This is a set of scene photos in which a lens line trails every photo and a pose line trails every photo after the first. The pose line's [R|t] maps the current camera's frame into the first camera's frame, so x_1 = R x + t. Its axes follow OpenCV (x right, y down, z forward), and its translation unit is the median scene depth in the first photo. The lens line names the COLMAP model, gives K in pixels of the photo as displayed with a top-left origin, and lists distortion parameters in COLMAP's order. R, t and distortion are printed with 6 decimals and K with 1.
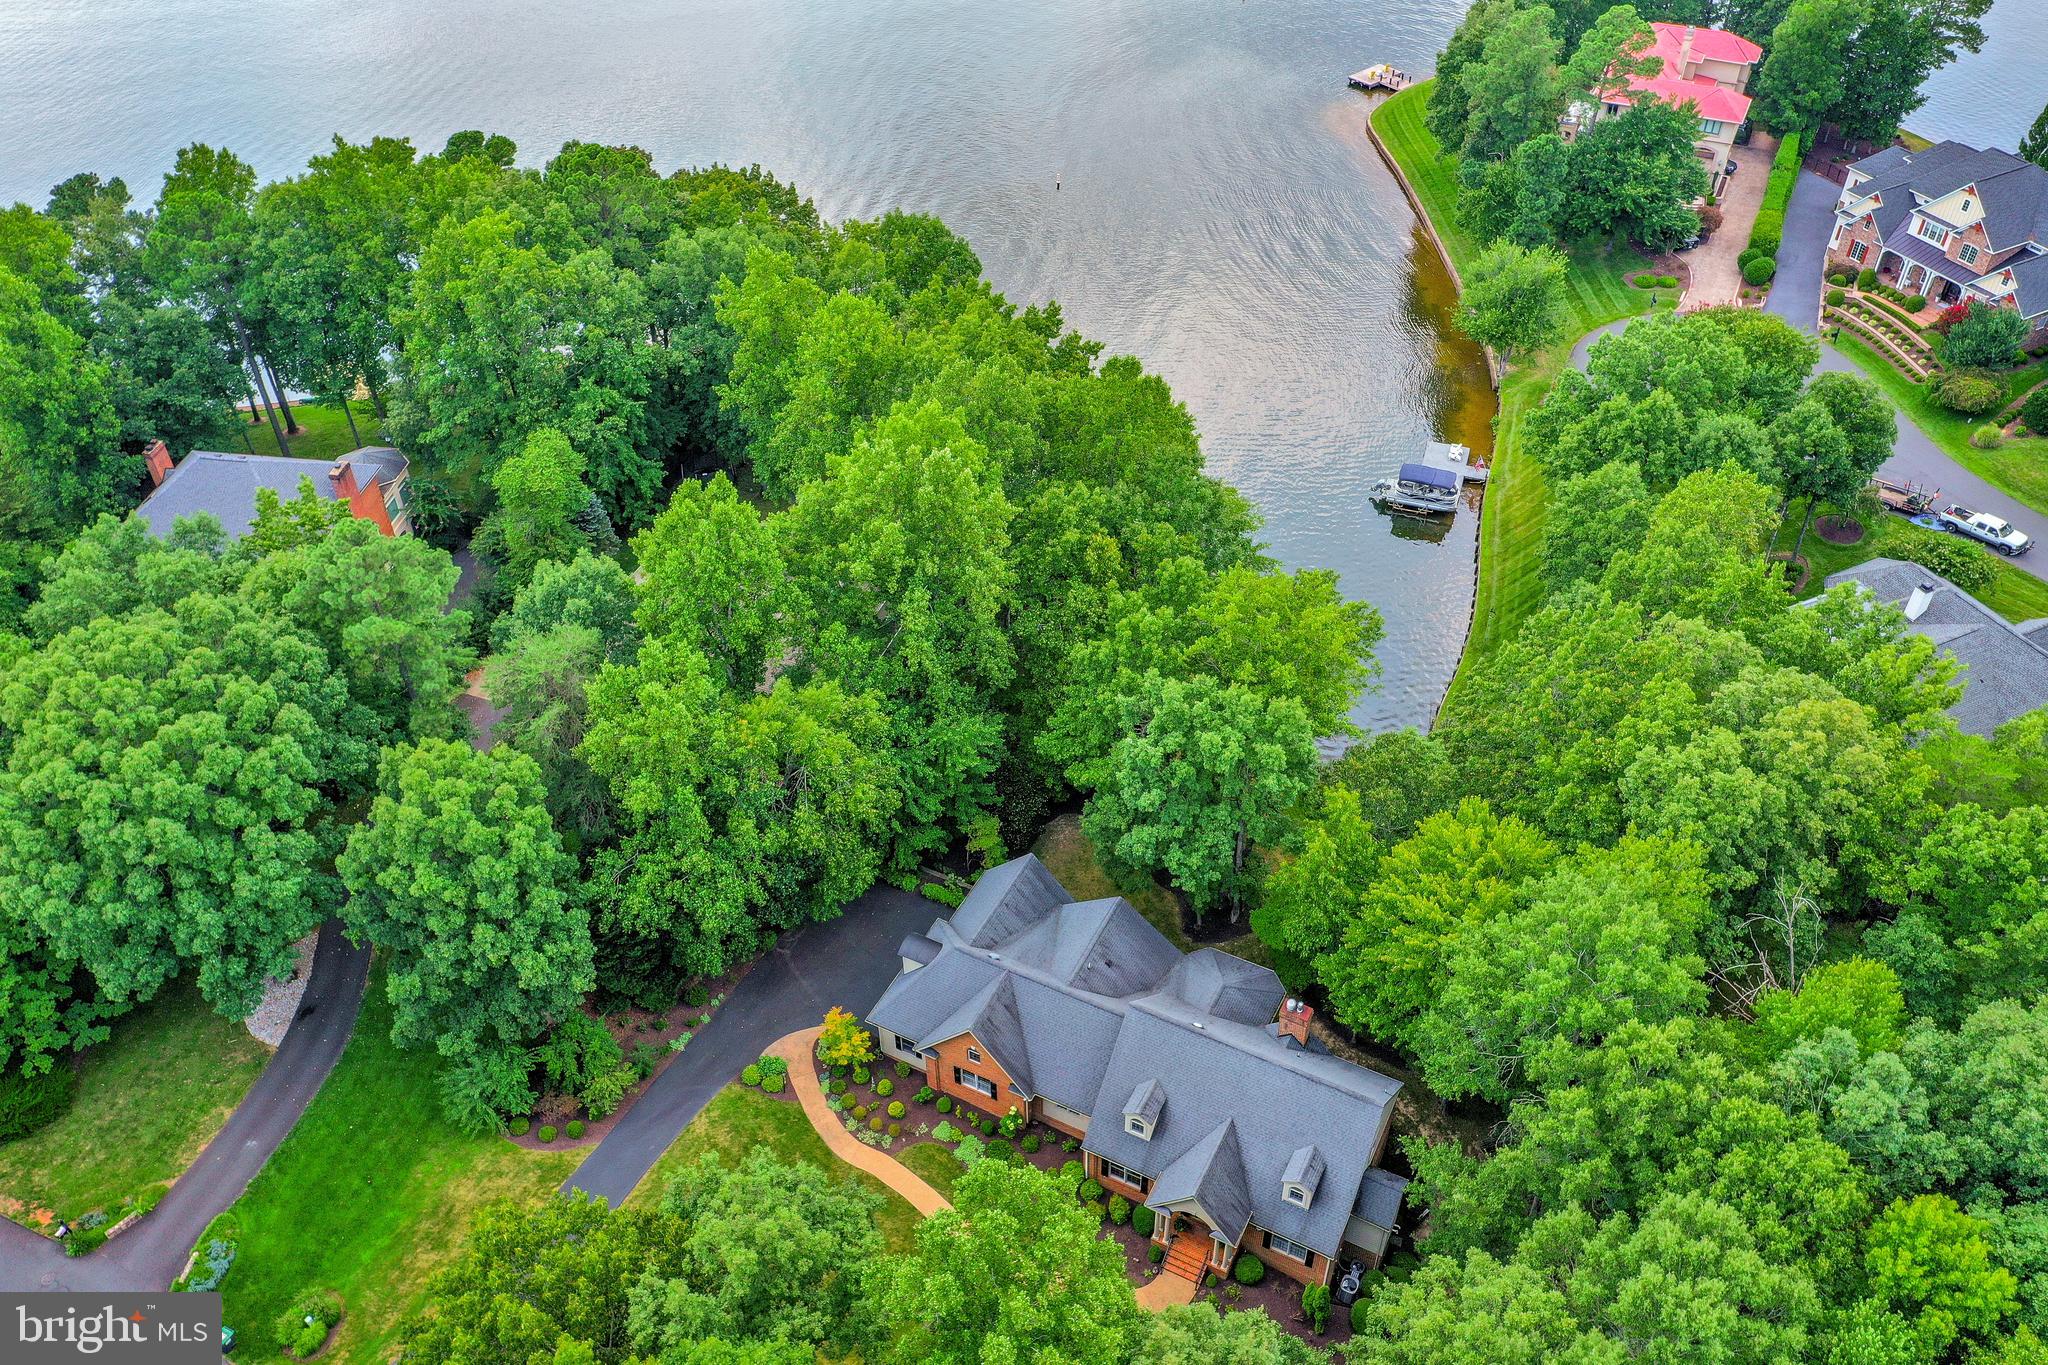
lens RADIAL K [[1584.8, 0, 1024.6], [0, 1584.8, 750.9], [0, 0, 1]] dist [0.011893, 0.006226]
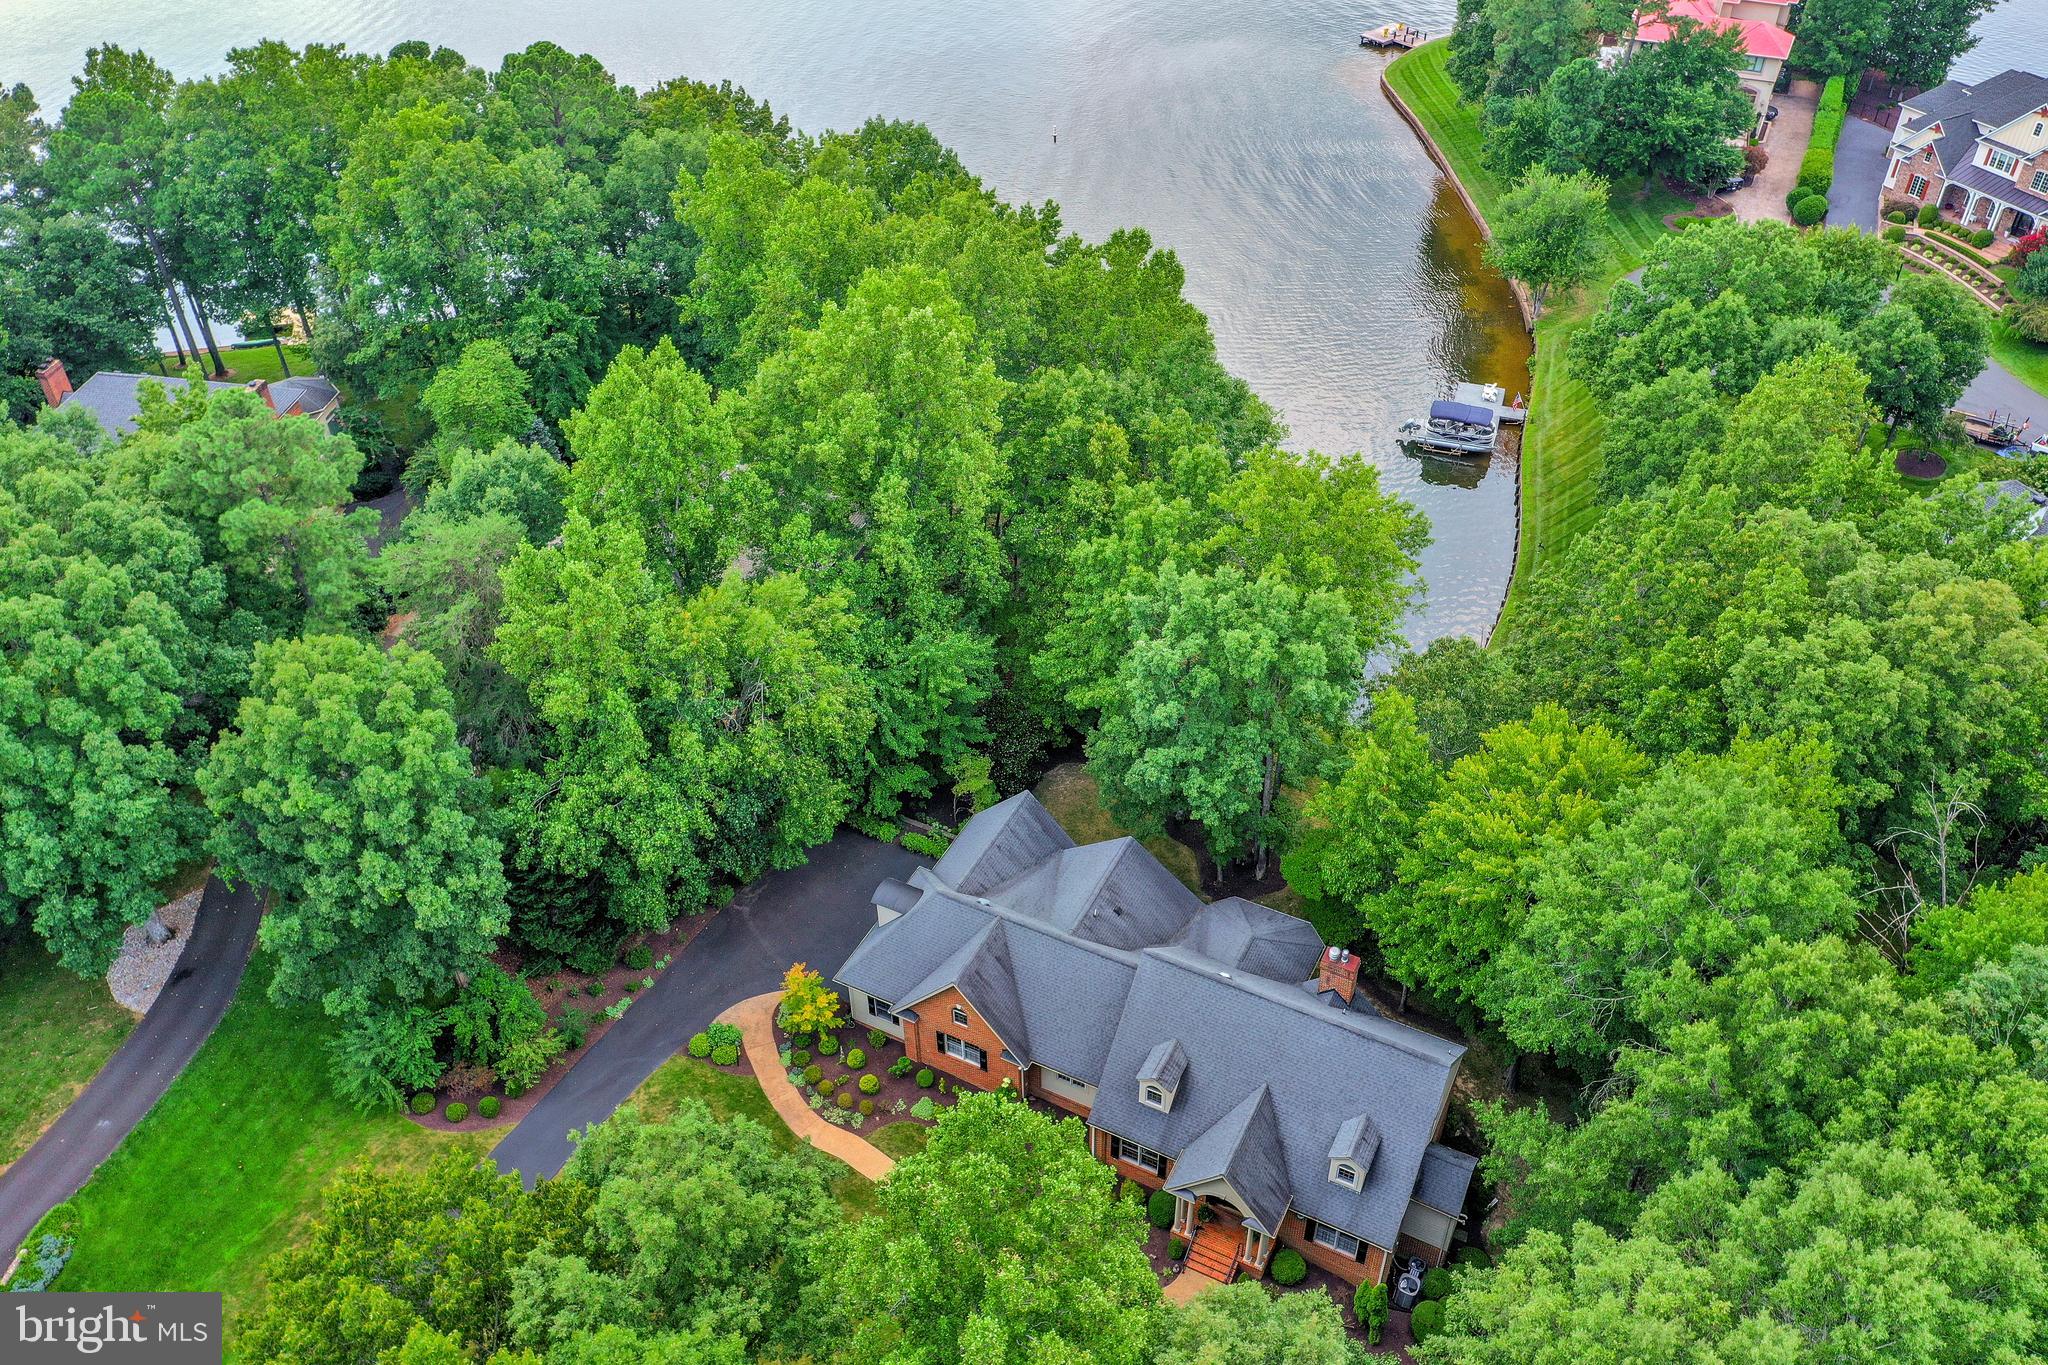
lens RADIAL K [[1584.8, 0, 1024.6], [0, 1584.8, 750.9], [0, 0, 1]] dist [0.011893, 0.006226]
pose [[0.999996, -0.002060, 0.001767, 0.001495], [0.002115, 0.999495, -0.031718, 0.077385], [-0.001700, 0.031722, 0.999495, 0.148750]]
